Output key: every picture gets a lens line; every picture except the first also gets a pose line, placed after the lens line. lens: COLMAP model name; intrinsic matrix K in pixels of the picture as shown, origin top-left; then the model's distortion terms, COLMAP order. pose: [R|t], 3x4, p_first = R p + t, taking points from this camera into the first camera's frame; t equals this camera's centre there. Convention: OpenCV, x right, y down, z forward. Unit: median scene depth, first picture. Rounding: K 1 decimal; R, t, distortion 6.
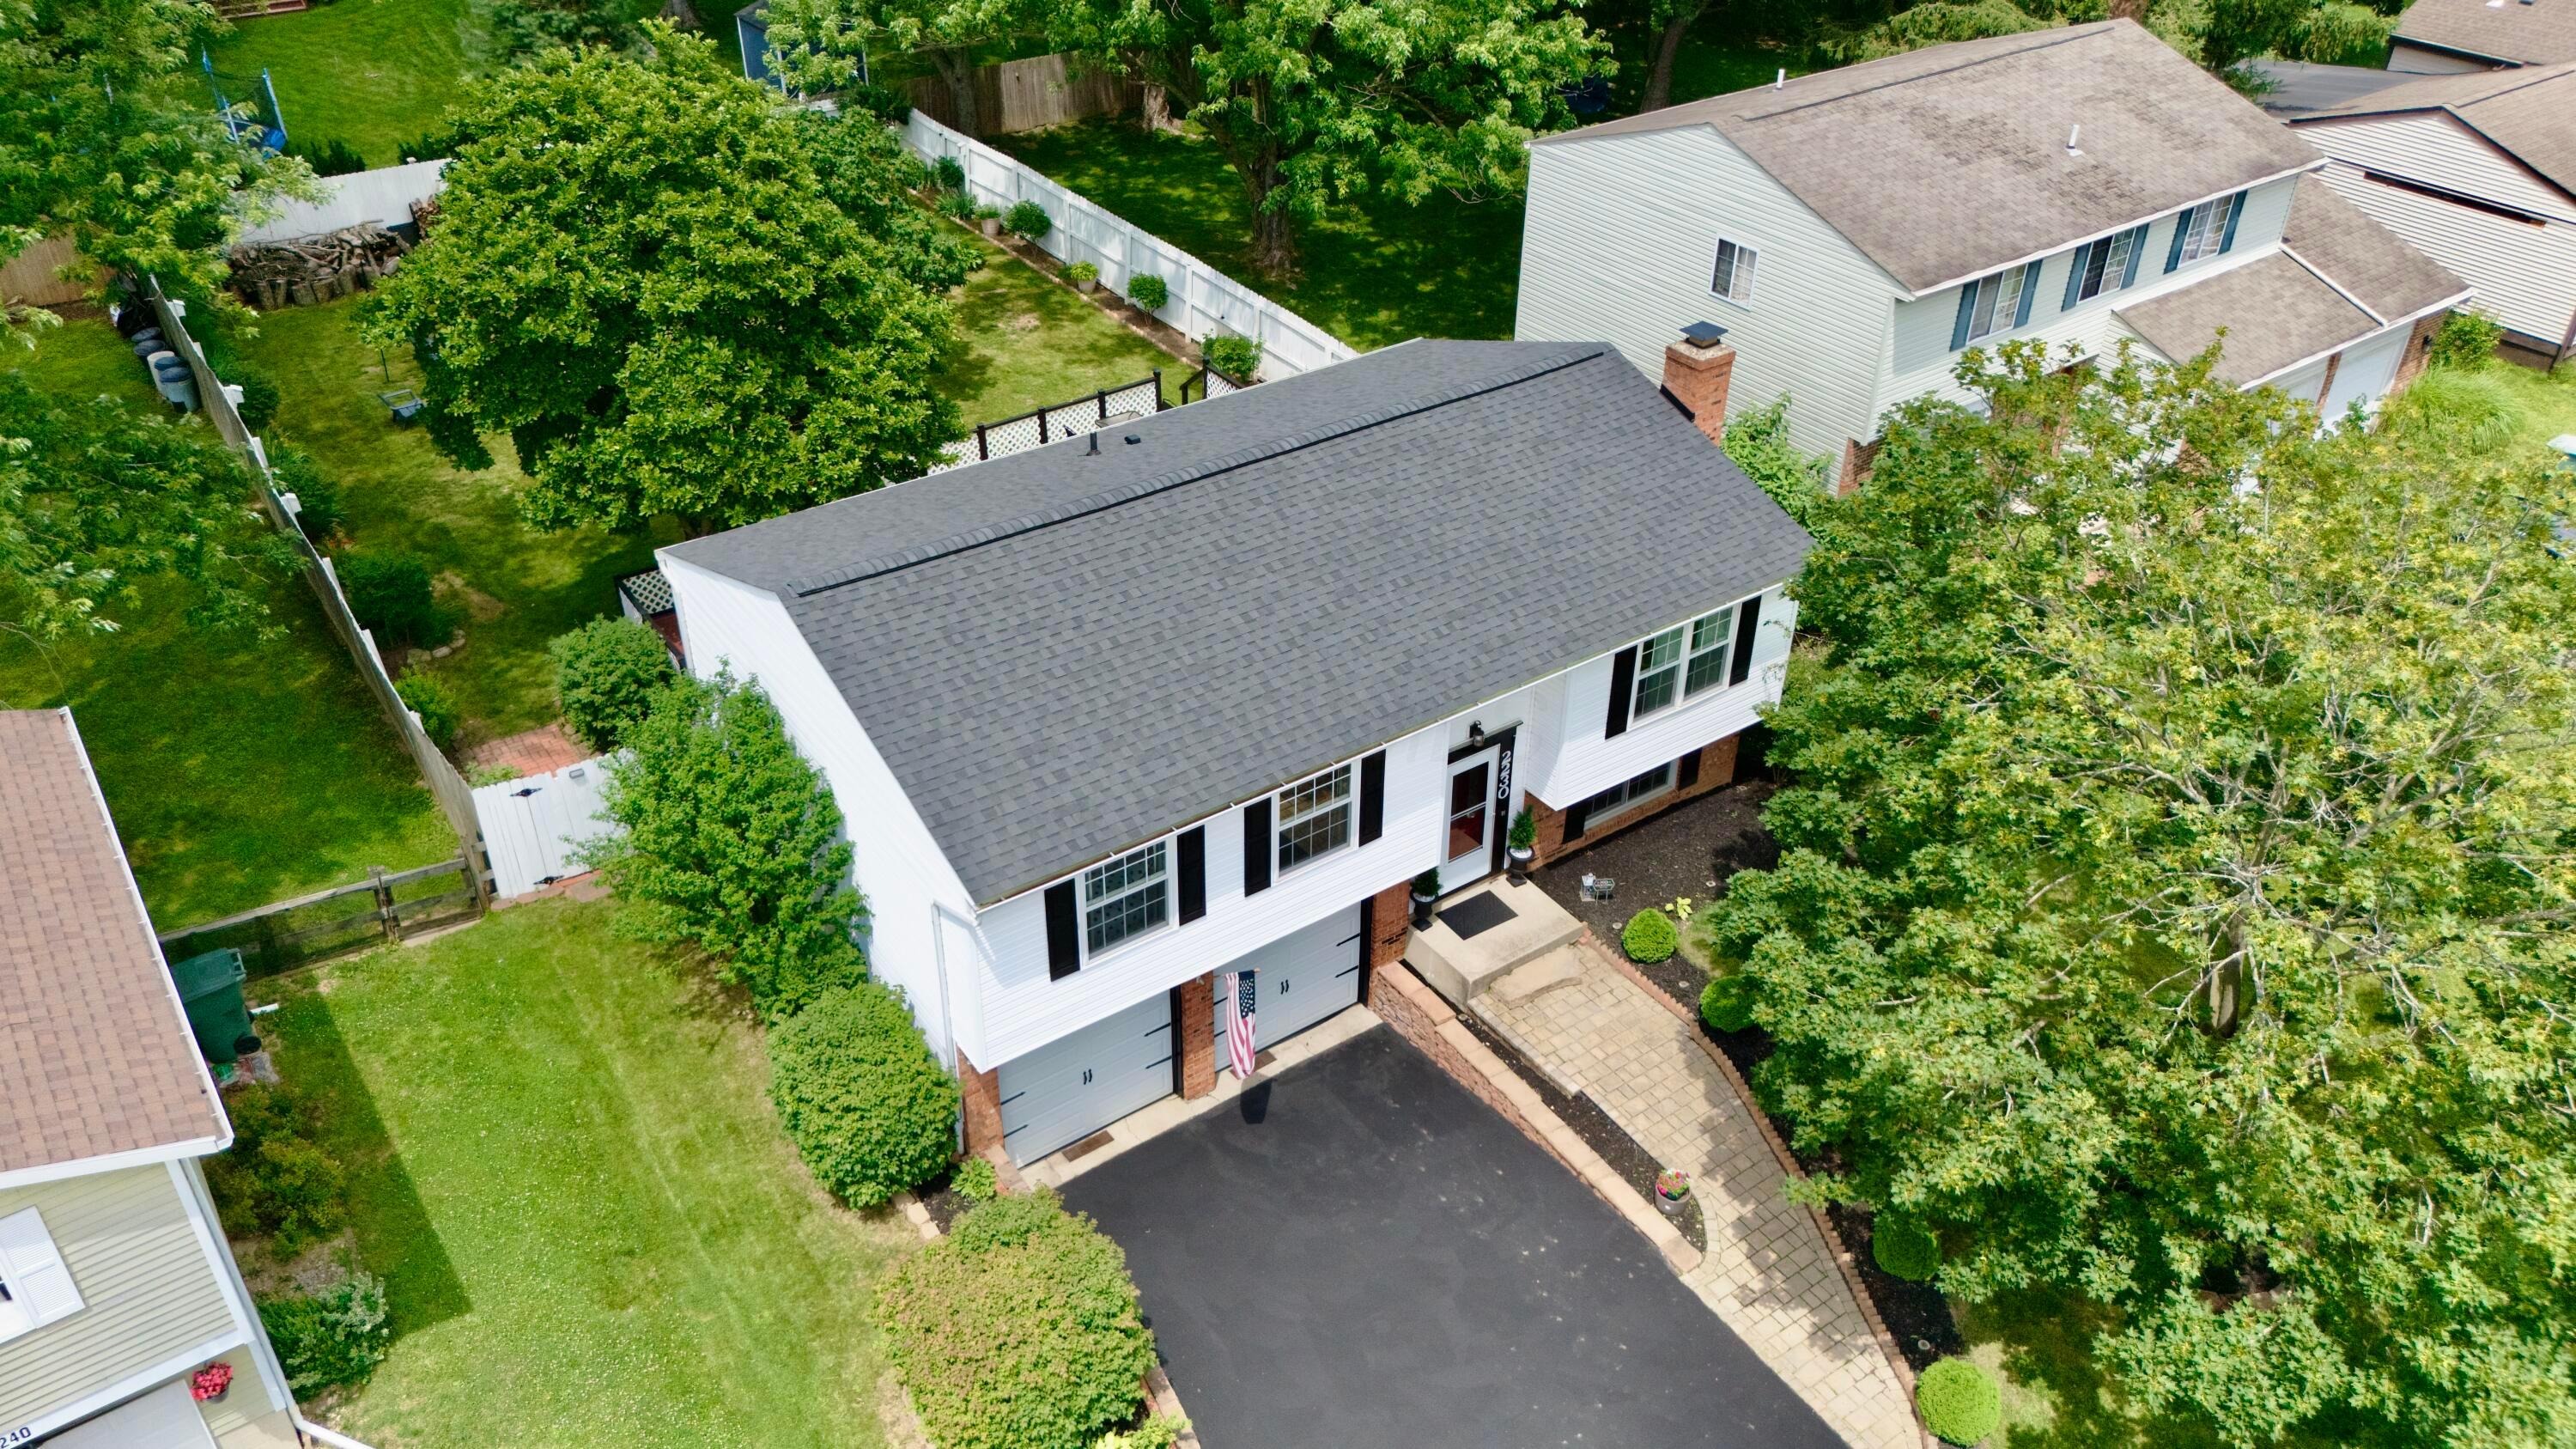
lens RADIAL K [[1893.4, 0, 1281.4], [0, 1893.4, 717.3], [0, 0, 1]] dist [0.025493, -0.002961]
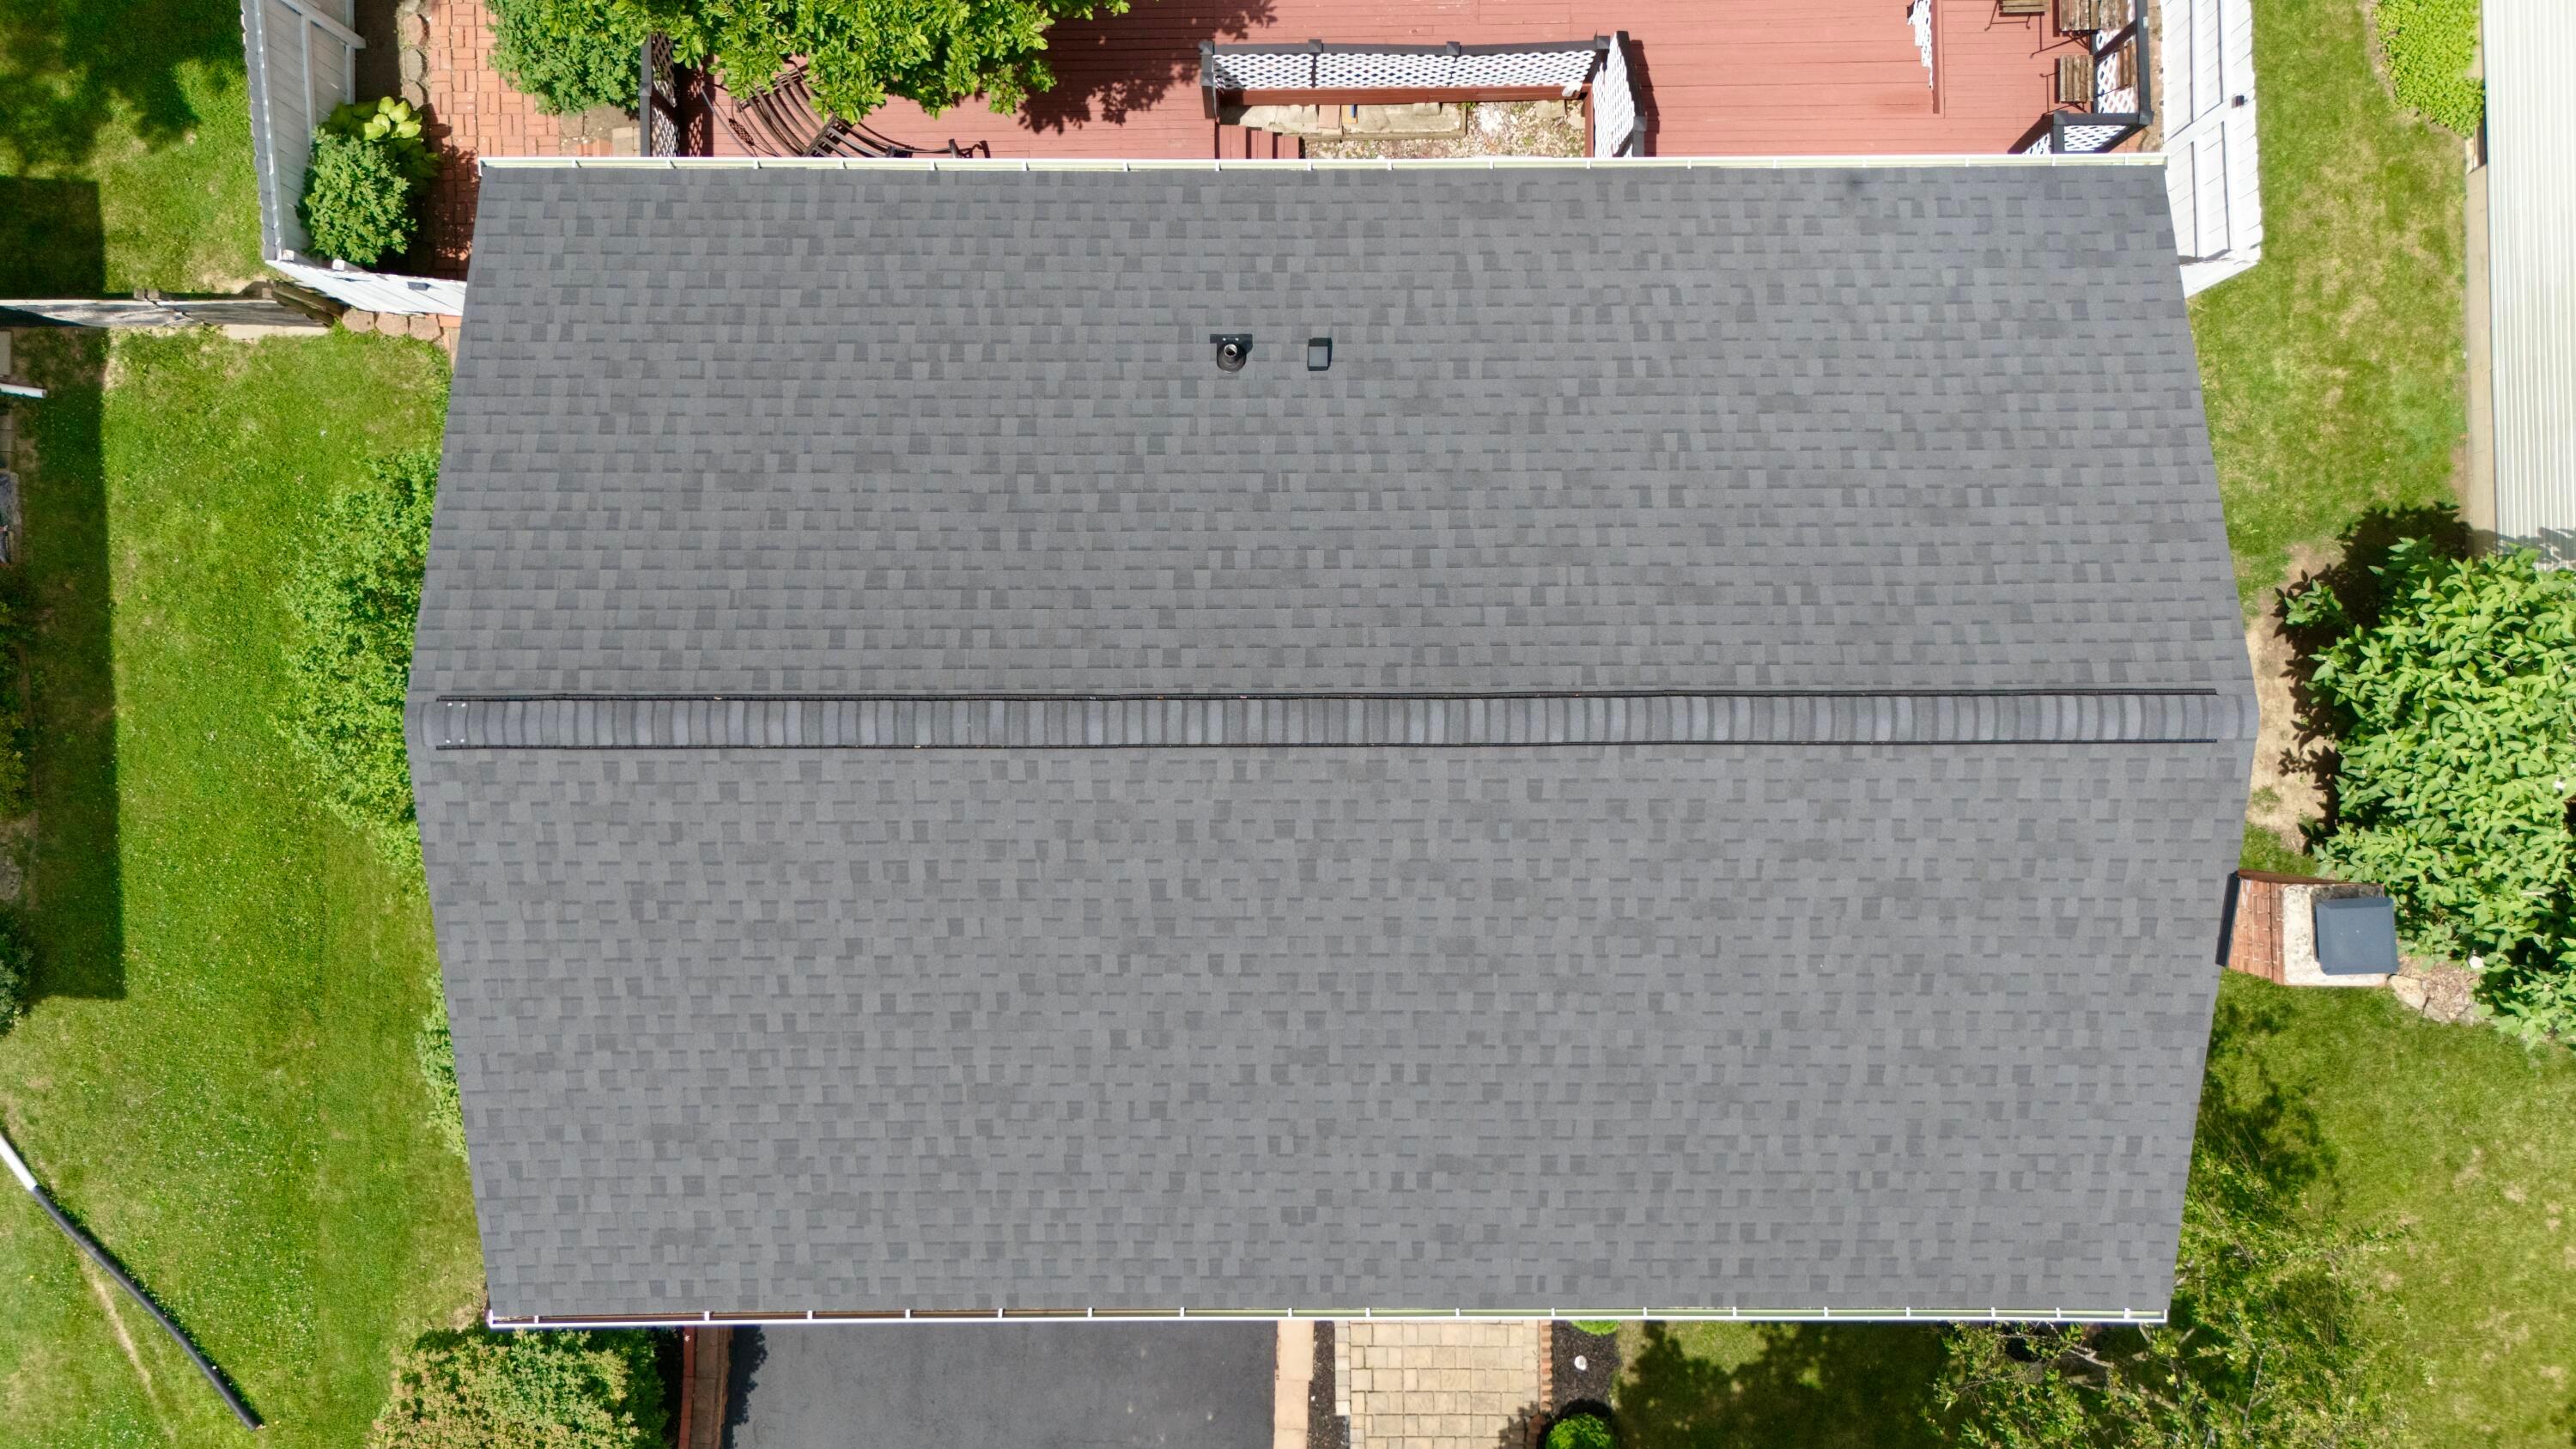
lens RADIAL K [[1893.4, 0, 1281.4], [0, 1893.4, 717.3], [0, 0, 1]] dist [0.025493, -0.002961]
pose [[0.821685, 0.569817, -0.011916, -0.026487], [-0.313994, 0.470034, 0.824909, -0.610059], [0.475648, -0.674074, 0.565139, 0.733598]]
